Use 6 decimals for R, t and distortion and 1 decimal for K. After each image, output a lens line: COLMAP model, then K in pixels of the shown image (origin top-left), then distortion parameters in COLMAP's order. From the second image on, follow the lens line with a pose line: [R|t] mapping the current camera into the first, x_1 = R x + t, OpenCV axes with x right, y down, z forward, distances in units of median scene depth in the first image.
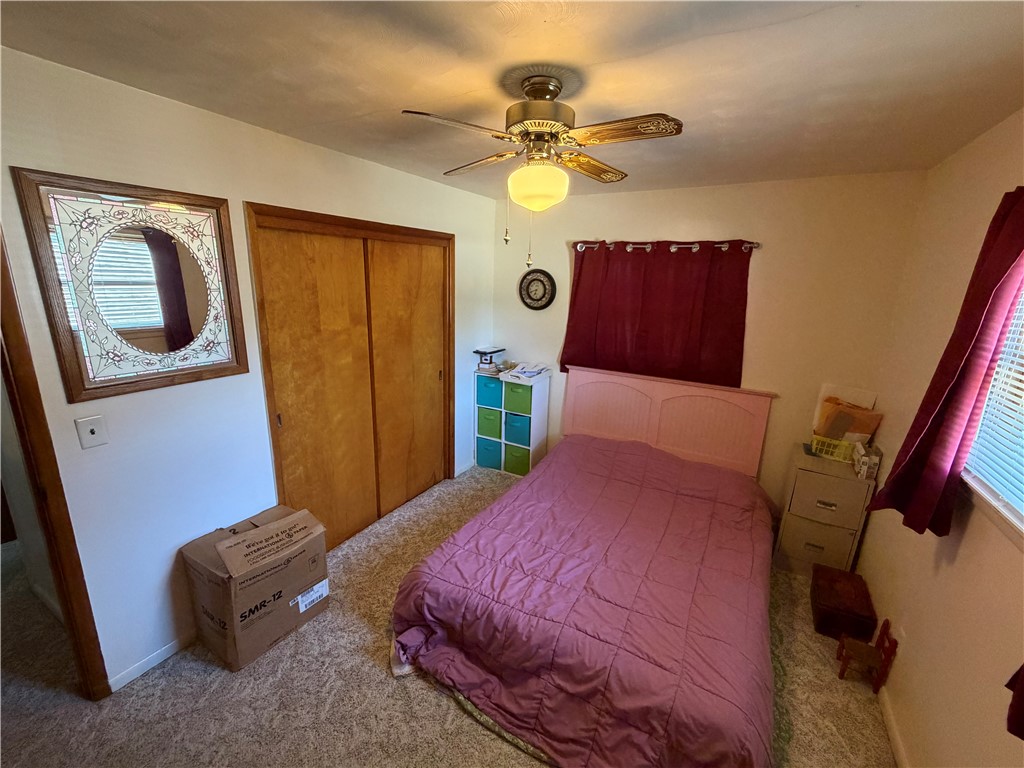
lens RADIAL K [[406.4, 0, 509.5], [0, 406.4, 383.4], [0, 0, 1]] dist [-0.003863, -0.000145]
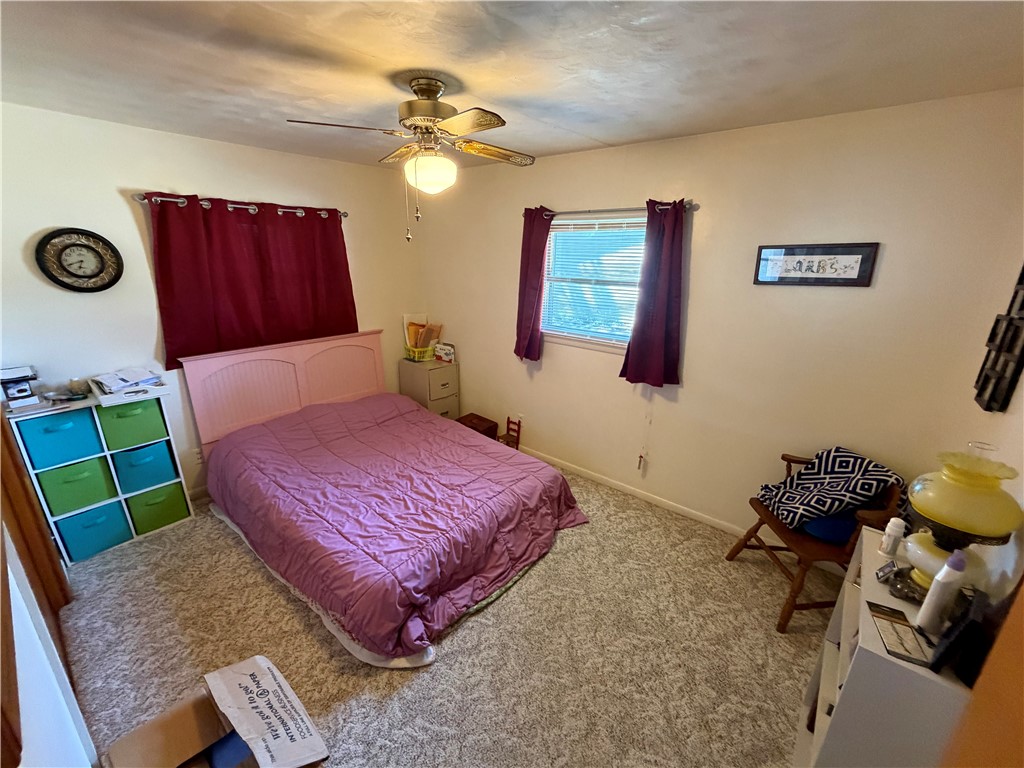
lens RADIAL K [[406.4, 0, 505.6], [0, 406.4, 379.2], [0, 0, 1]] dist [-0.003863, -0.000145]
pose [[0.219577, -0.322563, 0.920727, -0.647856], [0.230235, 0.934236, 0.272389, -0.109789], [-0.948039, 0.152174, 0.279403, 0.307701]]
